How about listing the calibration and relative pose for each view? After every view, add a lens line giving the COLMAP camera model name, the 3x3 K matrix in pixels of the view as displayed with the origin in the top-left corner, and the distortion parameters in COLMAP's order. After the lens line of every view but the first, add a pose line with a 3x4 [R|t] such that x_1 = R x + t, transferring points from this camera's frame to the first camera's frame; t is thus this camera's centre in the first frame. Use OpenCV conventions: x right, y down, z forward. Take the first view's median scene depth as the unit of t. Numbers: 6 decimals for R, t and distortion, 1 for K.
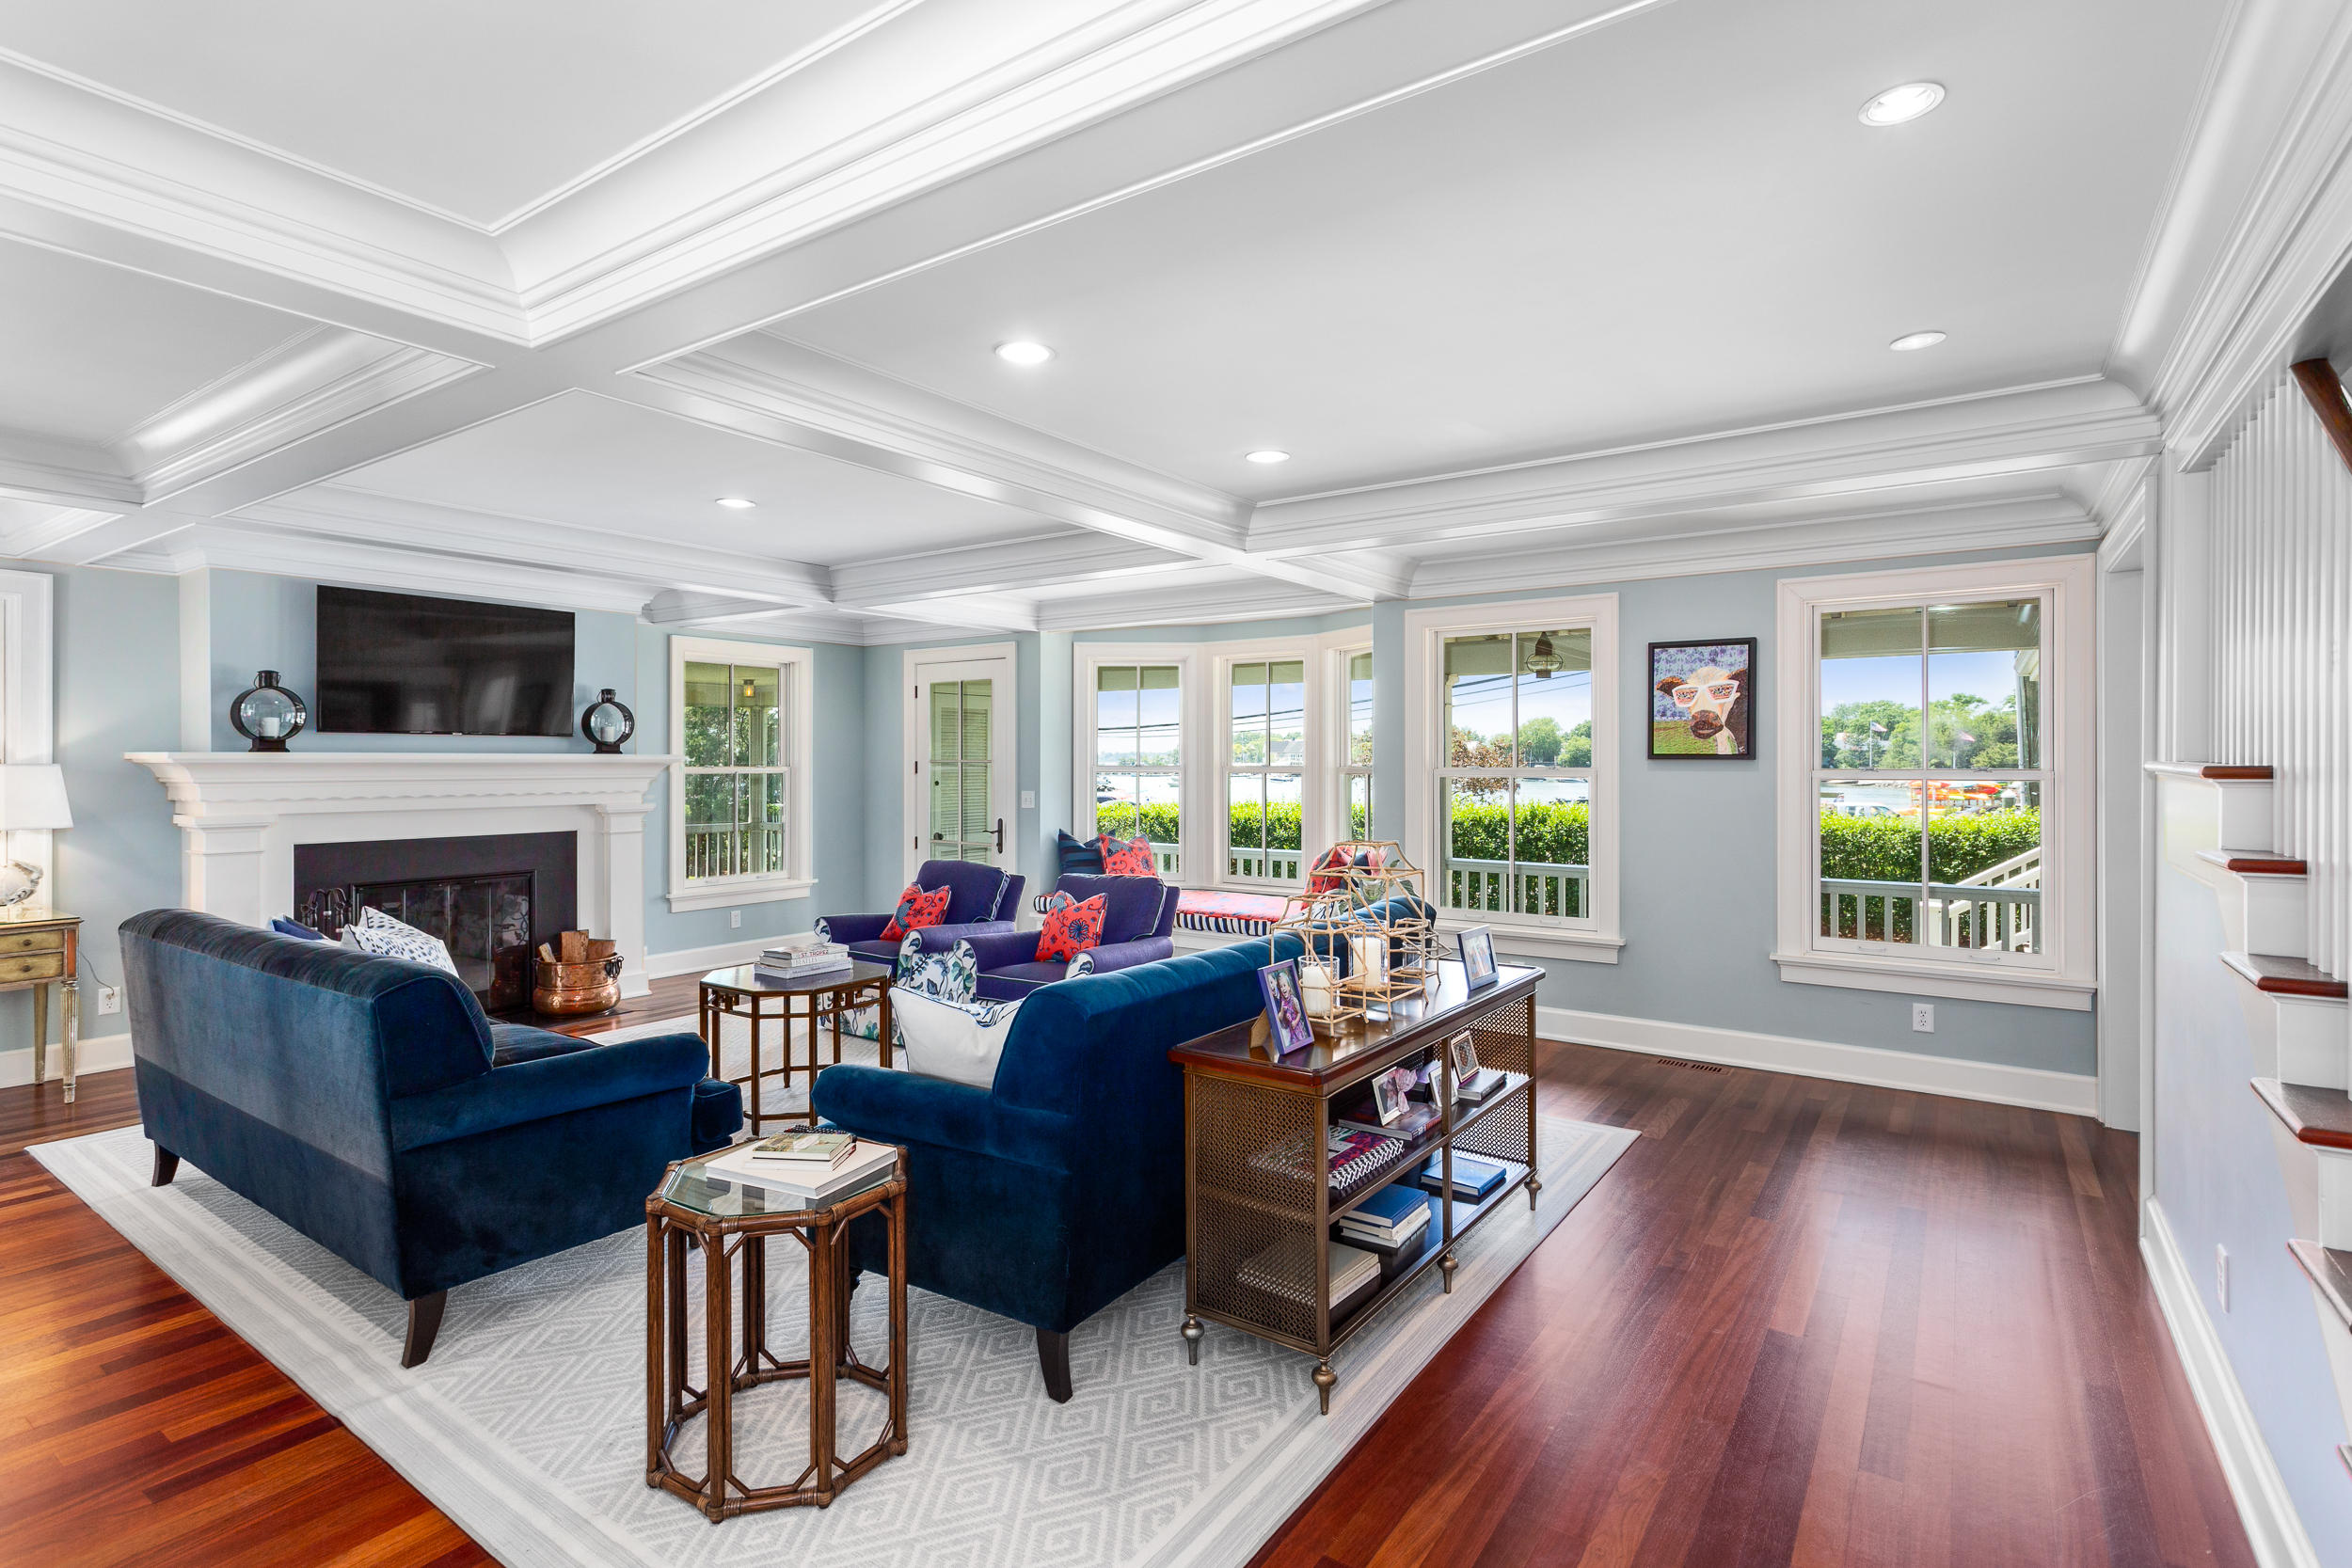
lens RADIAL K [[1118.6, 0, 1171.0], [0, 1118.6, 771.0], [0, 0, 1]] dist [-0.001726, 0.008934]
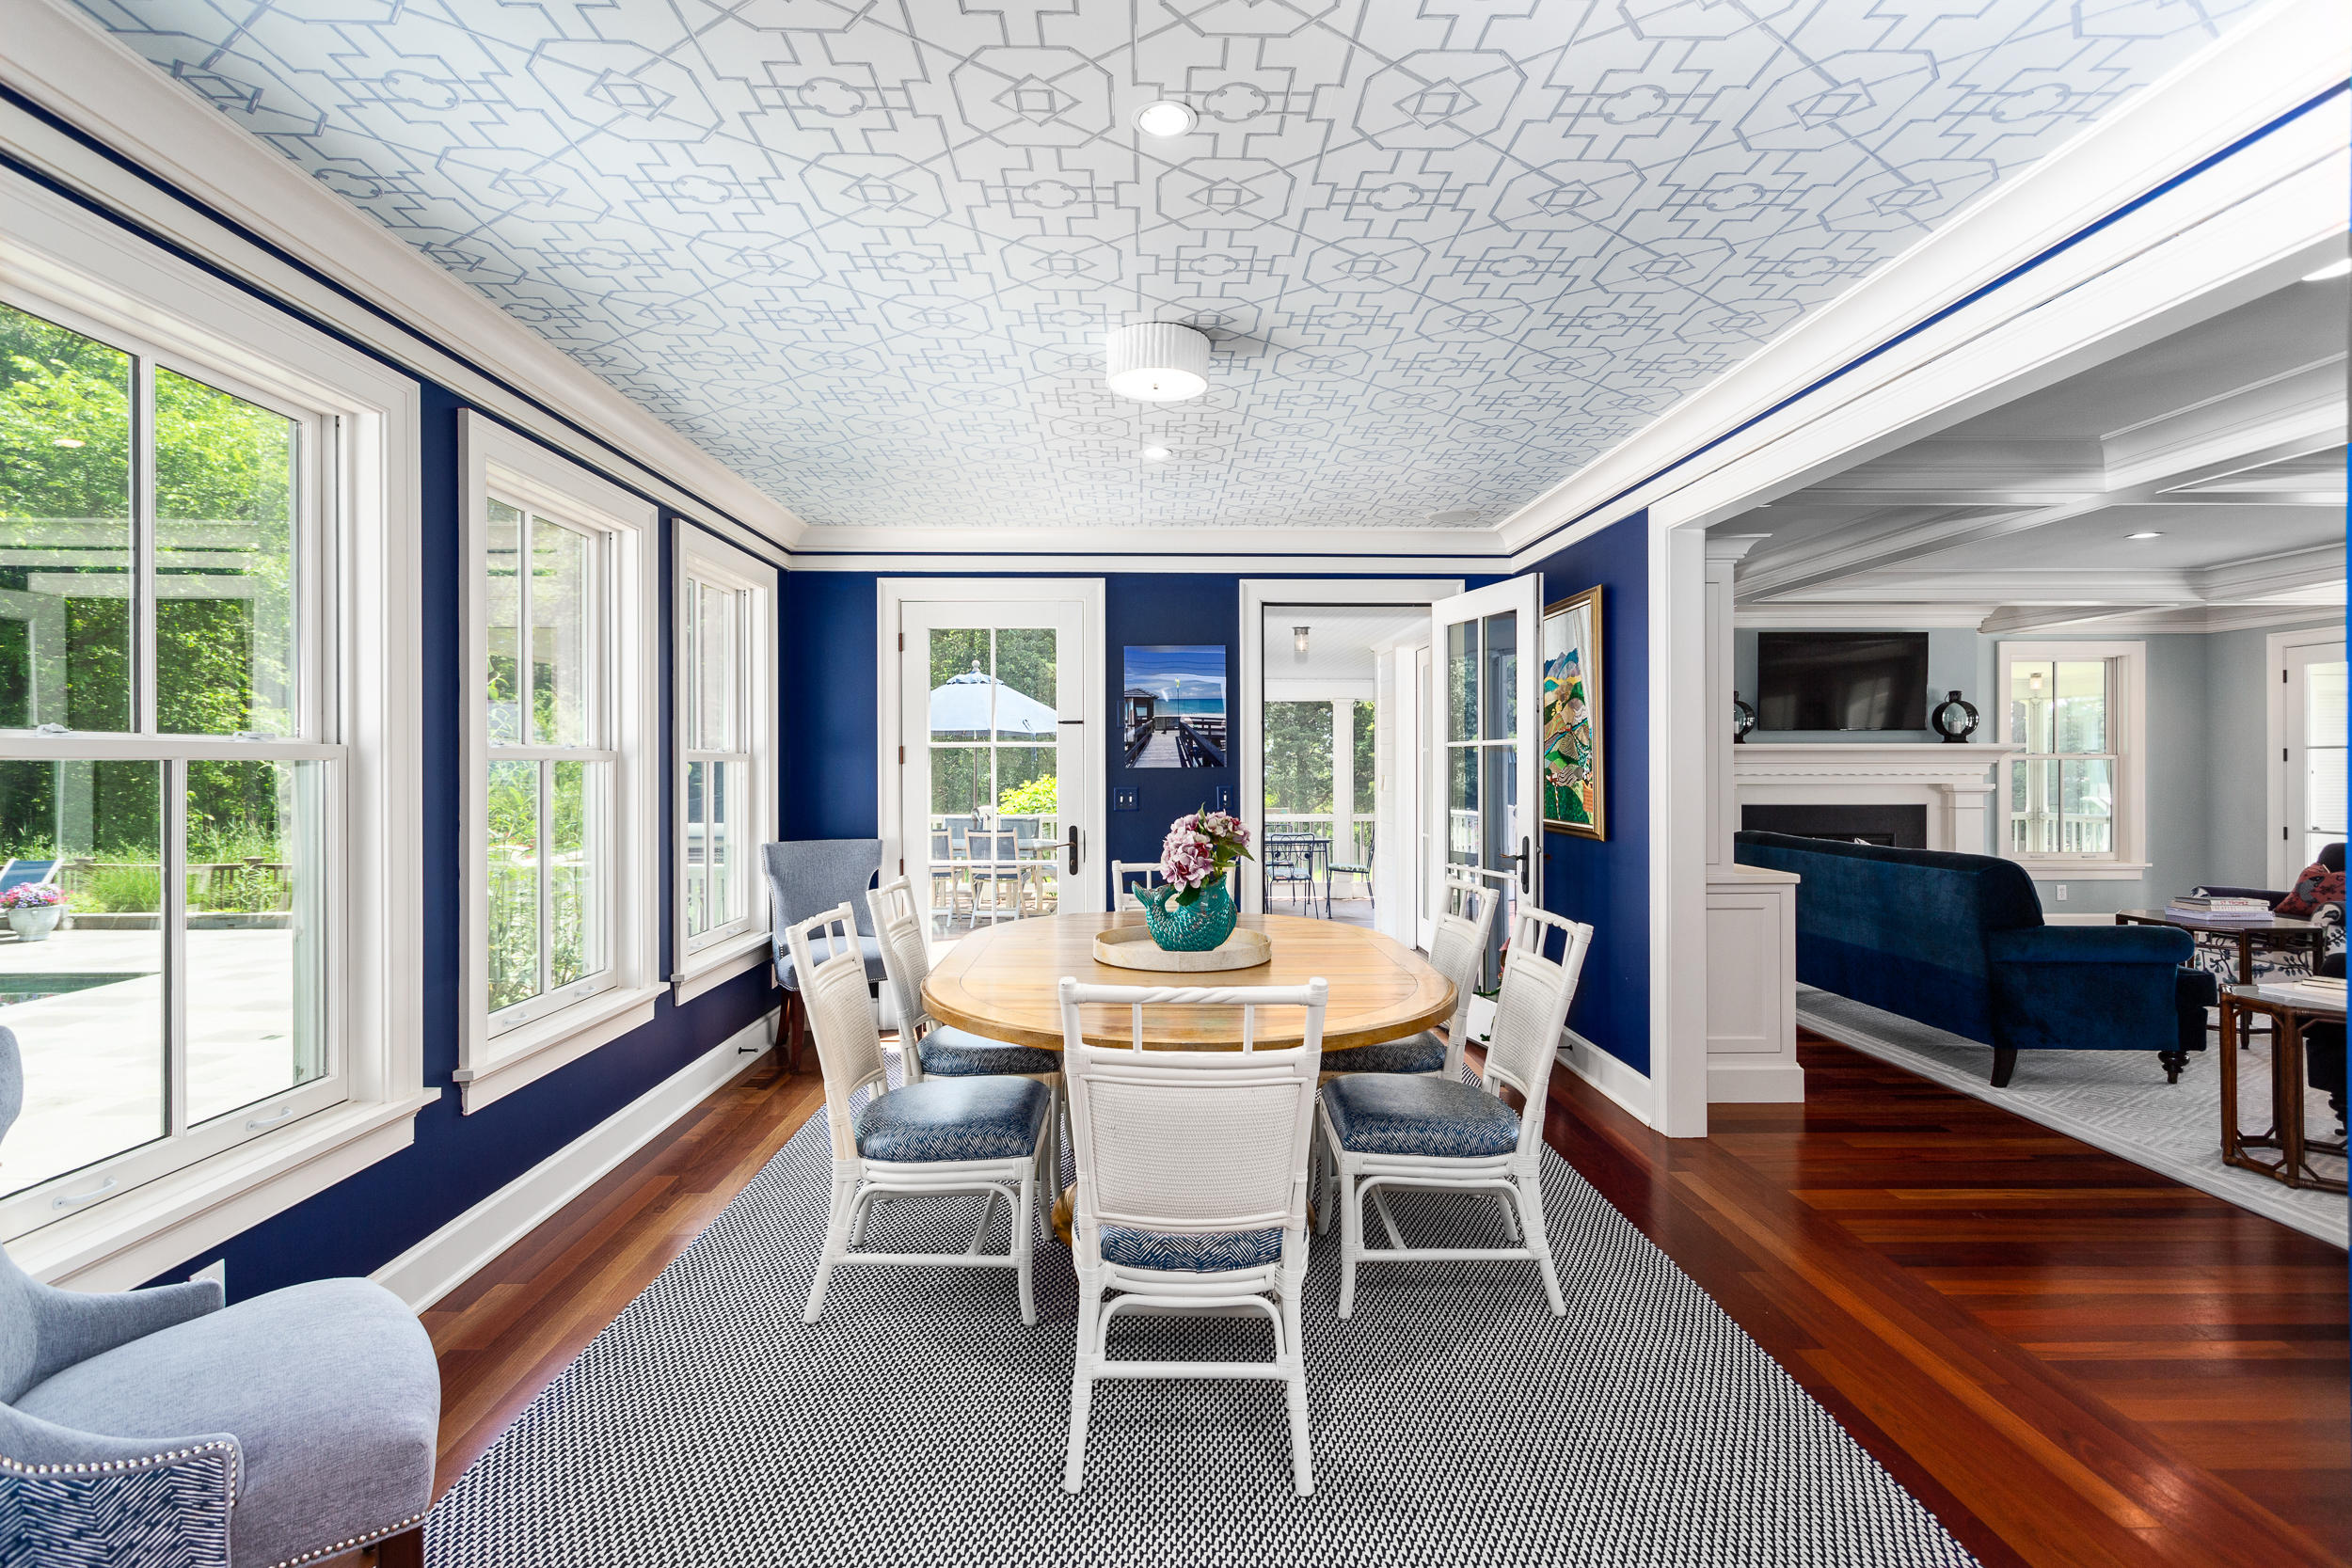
lens RADIAL K [[1118.6, 0, 1171.0], [0, 1118.6, 771.0], [0, 0, 1]] dist [-0.001726, 0.008934]
pose [[0.588809, 0.002322, -0.808269, -0.013176], [-0.005043, 0.999987, -0.000802, 0.022803], [0.808257, 0.004549, 0.588813, -0.478656]]
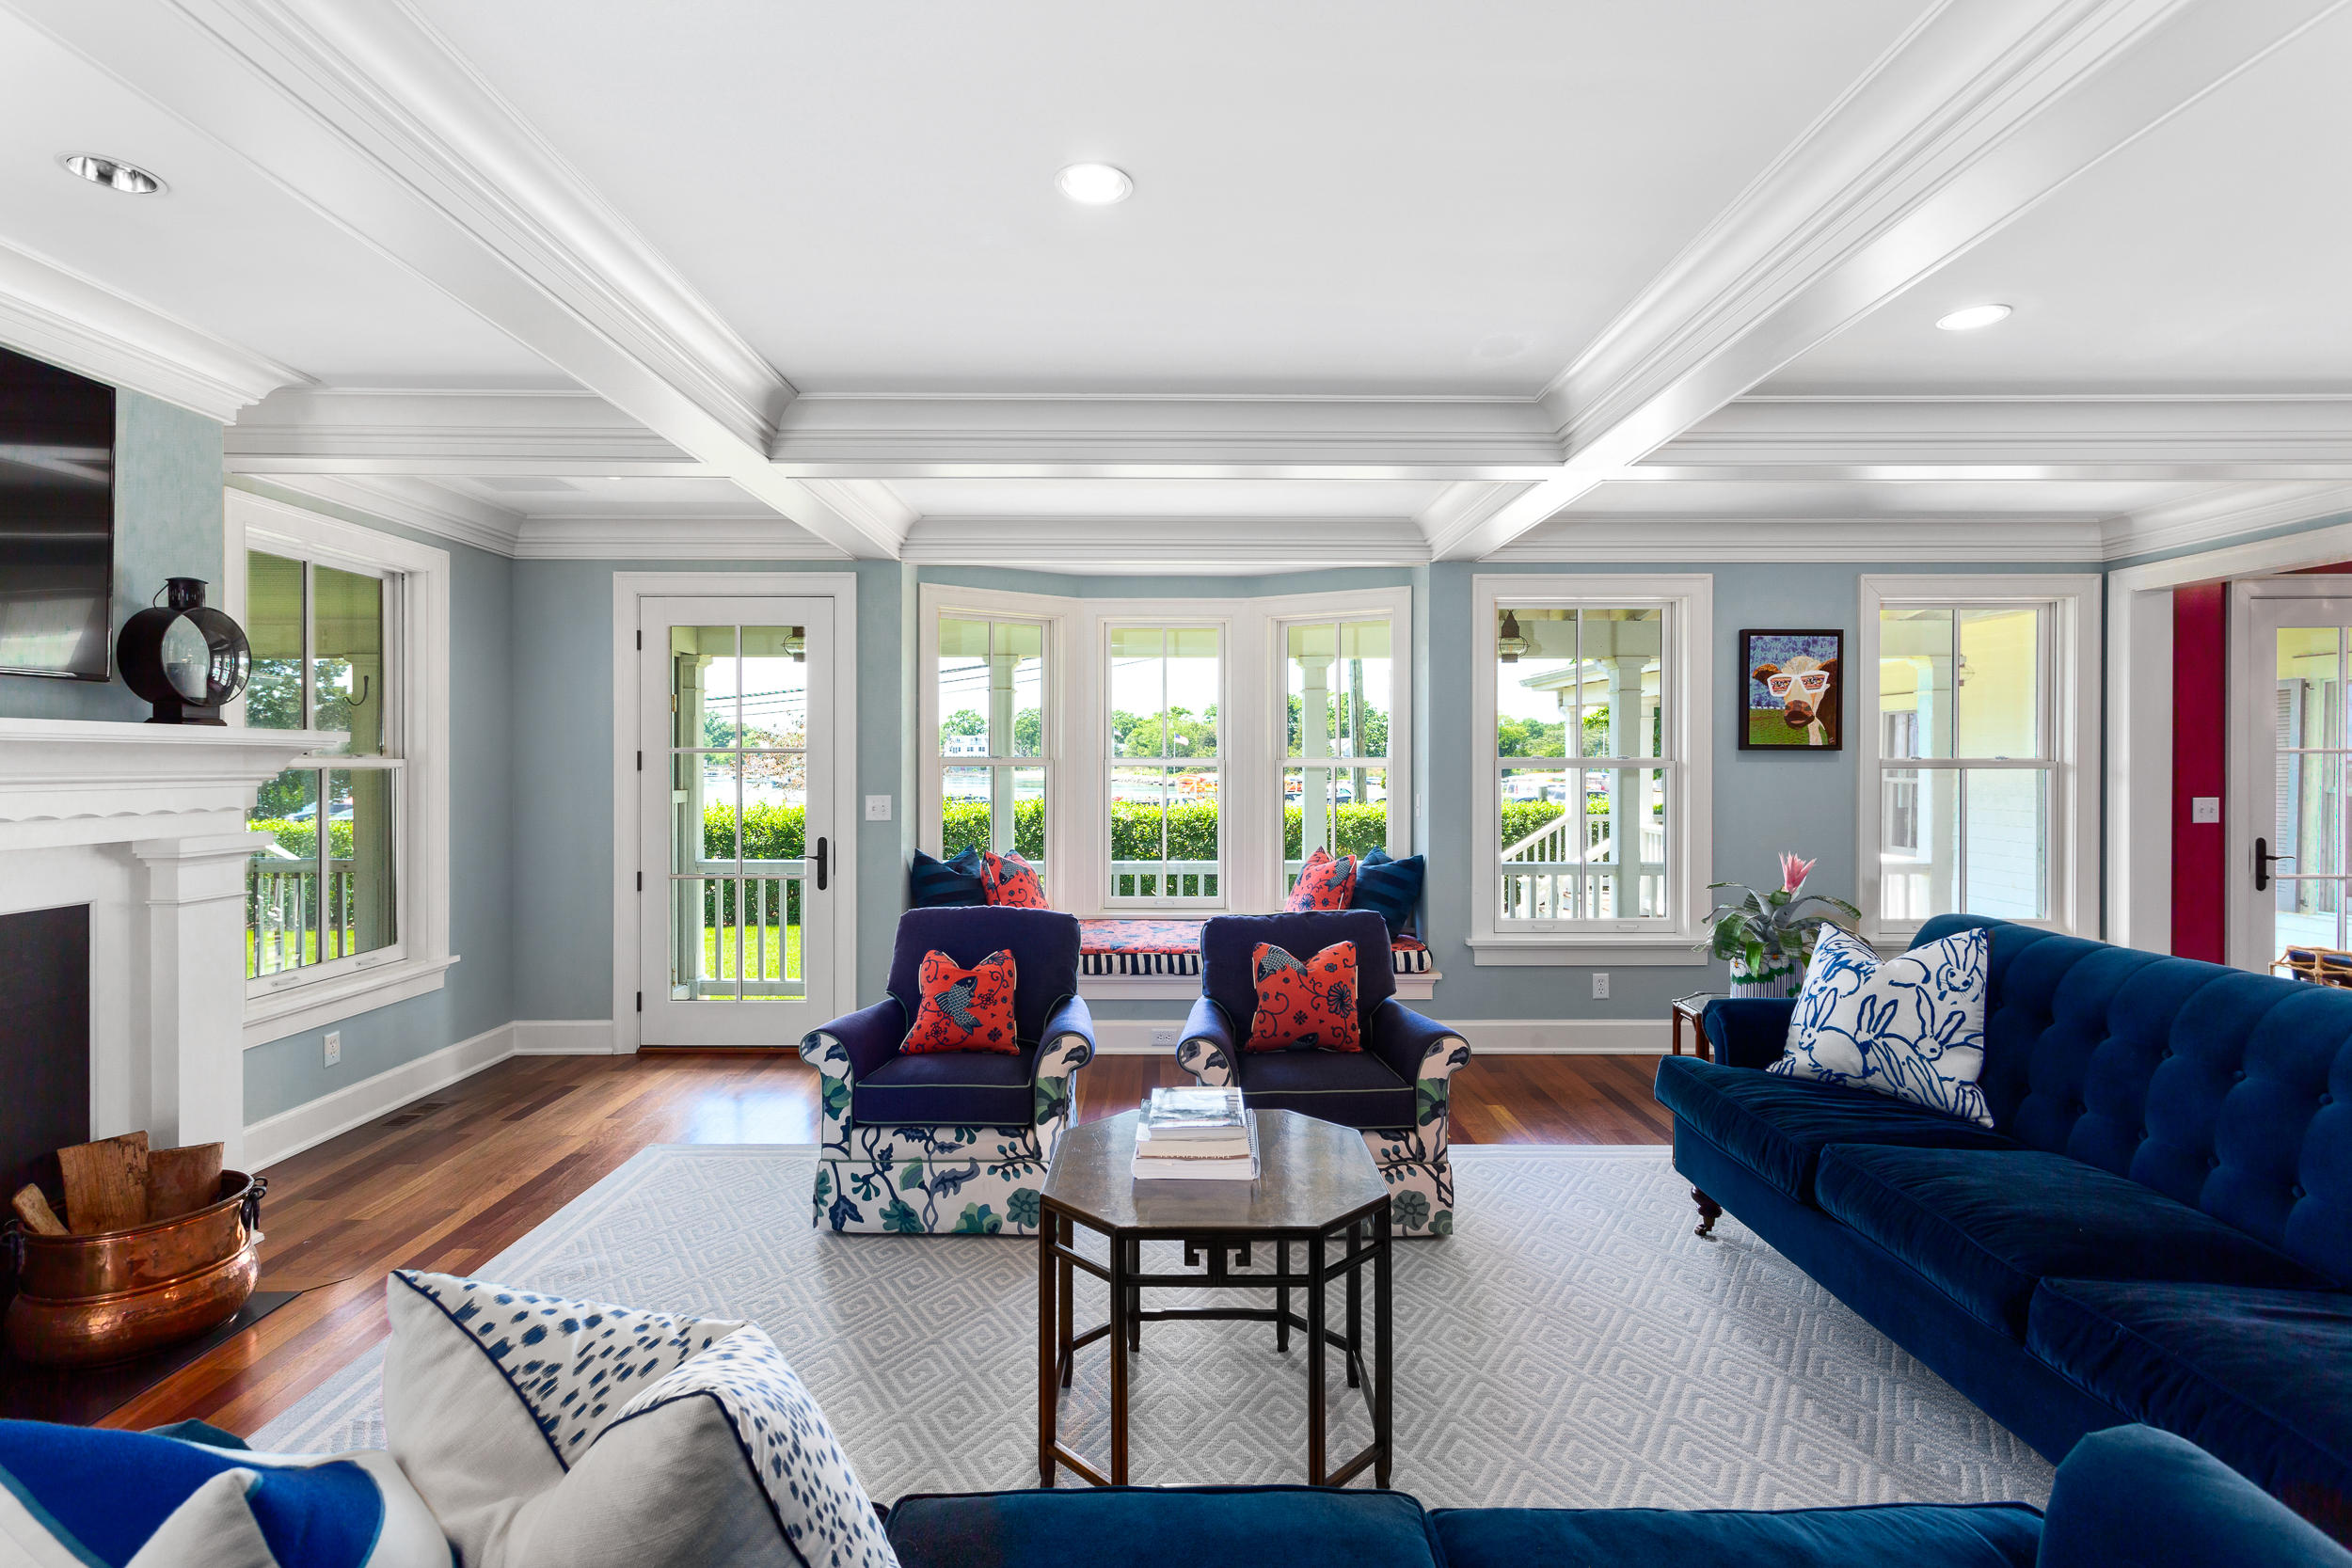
lens RADIAL K [[1118.6, 0, 1171.0], [0, 1118.6, 771.0], [0, 0, 1]] dist [-0.001726, 0.008934]
pose [[0.818895, -0.004126, 0.573928, -0.487639], [0.004032, 0.999991, 0.001435, 0.003955], [-0.573929, 0.001139, 0.818904, 0.454513]]
